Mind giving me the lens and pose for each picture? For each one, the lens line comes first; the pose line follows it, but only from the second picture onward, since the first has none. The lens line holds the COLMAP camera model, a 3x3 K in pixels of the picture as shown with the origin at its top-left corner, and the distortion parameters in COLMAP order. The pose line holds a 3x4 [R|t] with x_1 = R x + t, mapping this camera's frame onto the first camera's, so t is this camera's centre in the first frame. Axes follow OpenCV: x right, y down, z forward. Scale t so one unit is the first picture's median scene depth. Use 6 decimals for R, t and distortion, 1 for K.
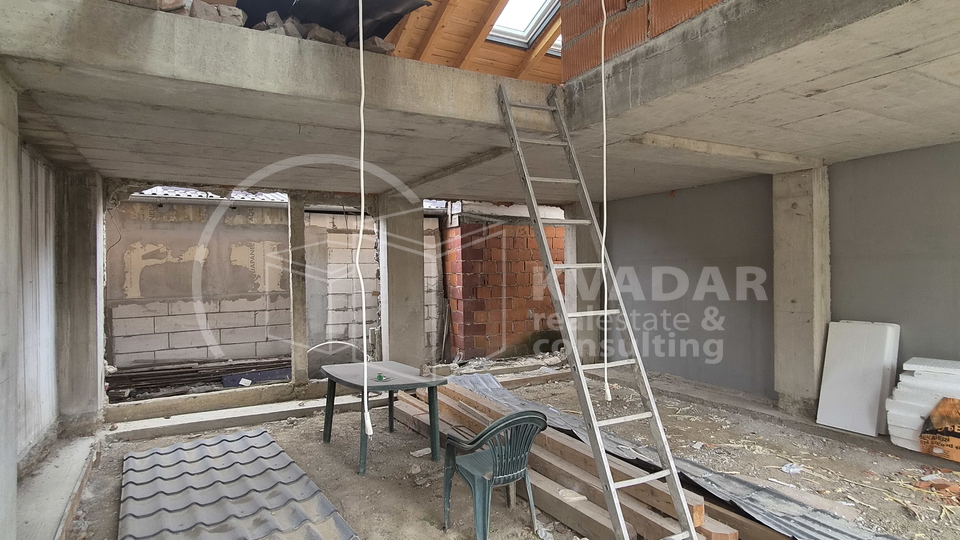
lens RADIAL K [[517.5, 0, 480.0], [0, 517.5, 270.0], [0, 0, 1]] dist [-0.002516, -0.000509]
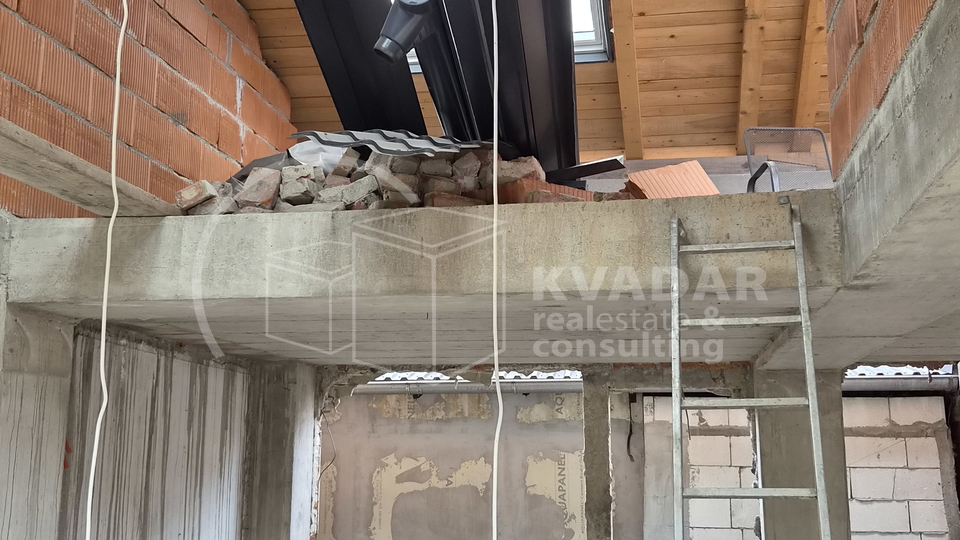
lens RADIAL K [[1119.4, 0, 480.0], [0, 1119.4, 270.0], [0, 0, 1]] dist [0.071046, -0.008578]
pose [[0.775027, -0.090250, -0.625450, 0.320814], [-0.016651, 0.986489, -0.162980, -0.060925], [0.631709, 0.136728, 0.763053, 0.004125]]
